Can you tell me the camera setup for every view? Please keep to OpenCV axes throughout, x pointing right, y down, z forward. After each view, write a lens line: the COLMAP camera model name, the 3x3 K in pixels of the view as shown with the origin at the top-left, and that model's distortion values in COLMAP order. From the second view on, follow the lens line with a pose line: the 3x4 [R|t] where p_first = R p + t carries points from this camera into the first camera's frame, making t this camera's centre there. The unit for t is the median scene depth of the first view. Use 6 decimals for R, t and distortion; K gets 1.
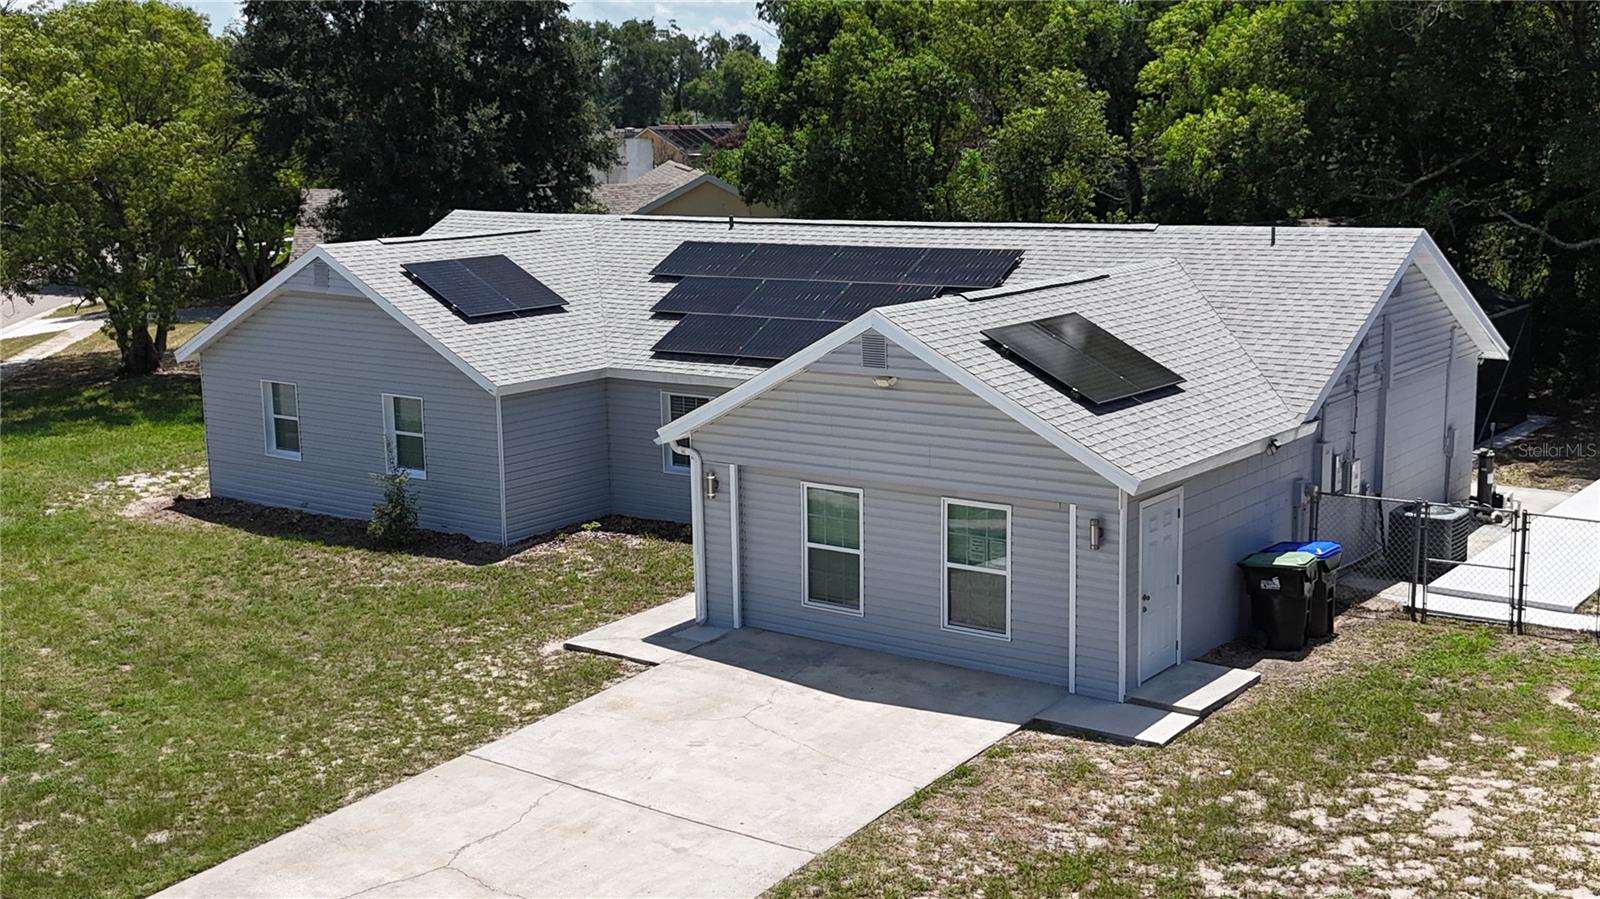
lens RADIAL K [[1861.7, 0, 800.0], [0, 1861.7, 449.5], [0, 0, 1]] dist [0.172728, -0.536286]
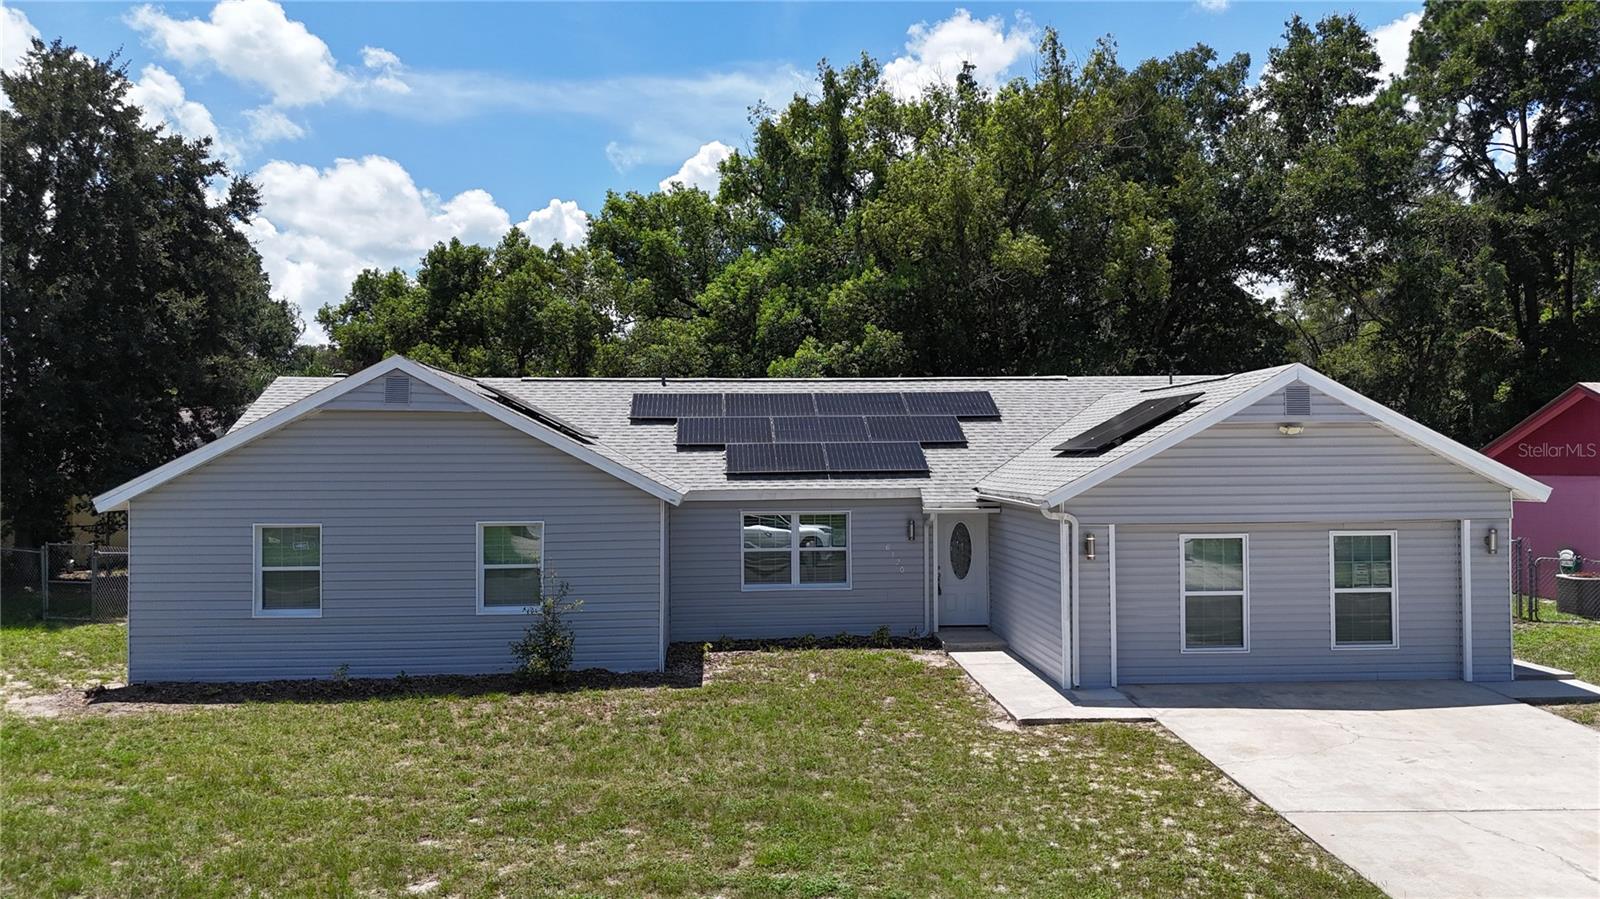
lens RADIAL K [[1187.3, 0, 806.0], [0, 1187.3, 450.9], [0, 0, 1]] dist [0.068805, -0.078283]
pose [[0.757474, 0.019615, 0.652571, -0.657156], [0.107733, 0.982090, -0.154571, 0.057111], [-0.643915, 0.187387, 0.741795, 0.652889]]
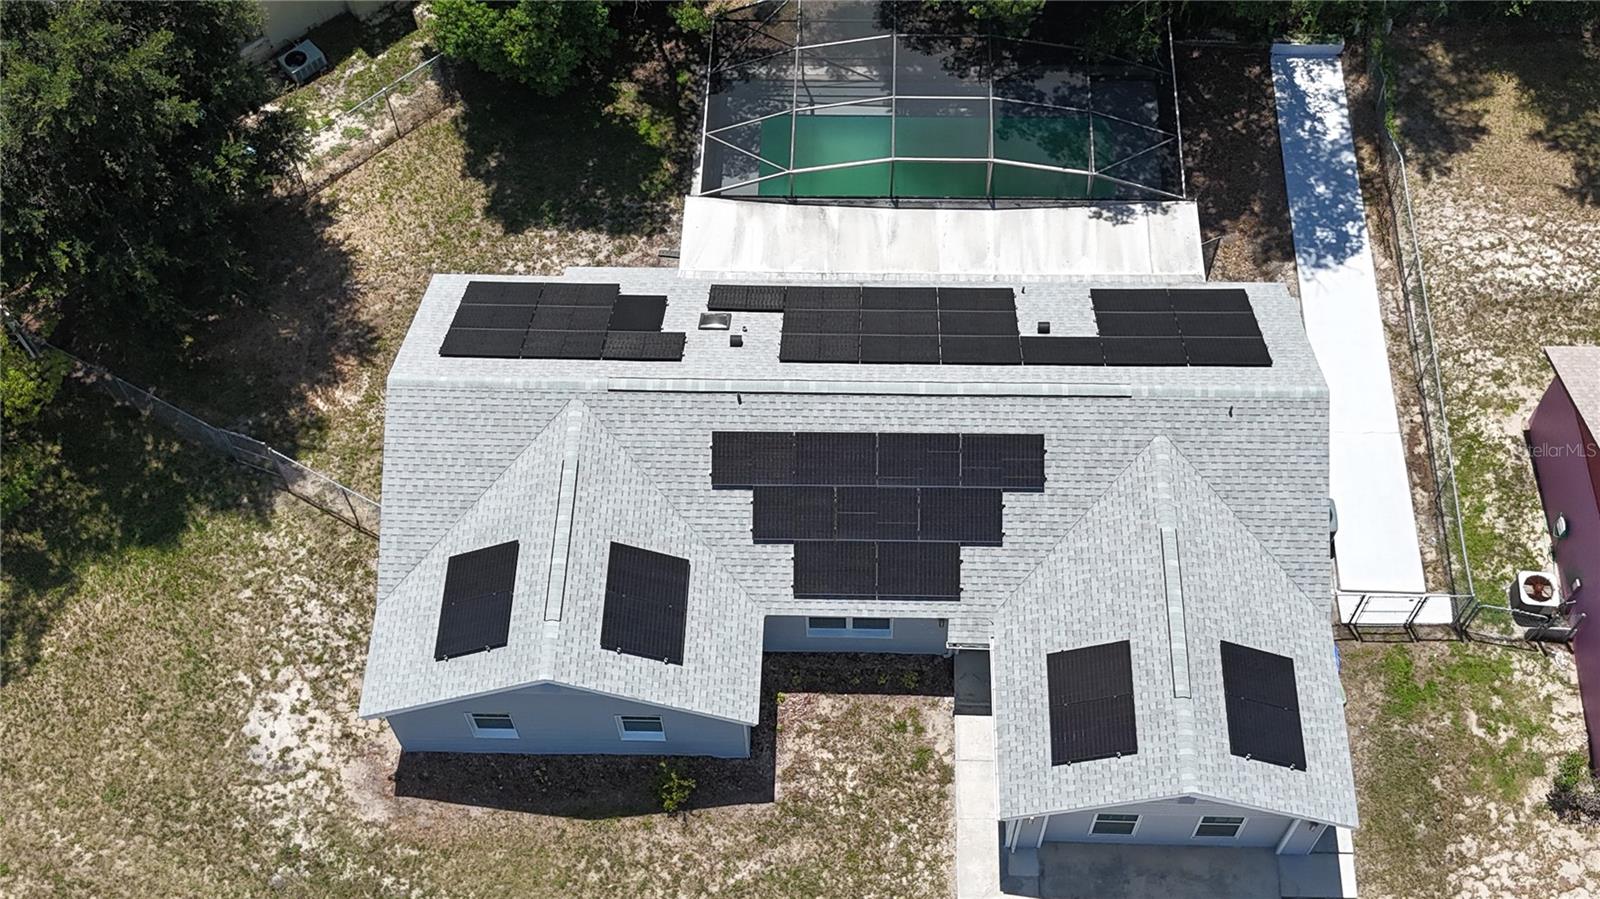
lens RADIAL K [[1792.7, 0, 800.0], [0, 1792.7, 449.5], [0, 0, 1]] dist [0.119711, -0.326500]
pose [[0.818783, -0.489788, 0.299502, -0.547630], [0.104743, 0.640376, 0.760886, -1.452212], [-0.564467, -0.591630, 0.575631, 0.468217]]
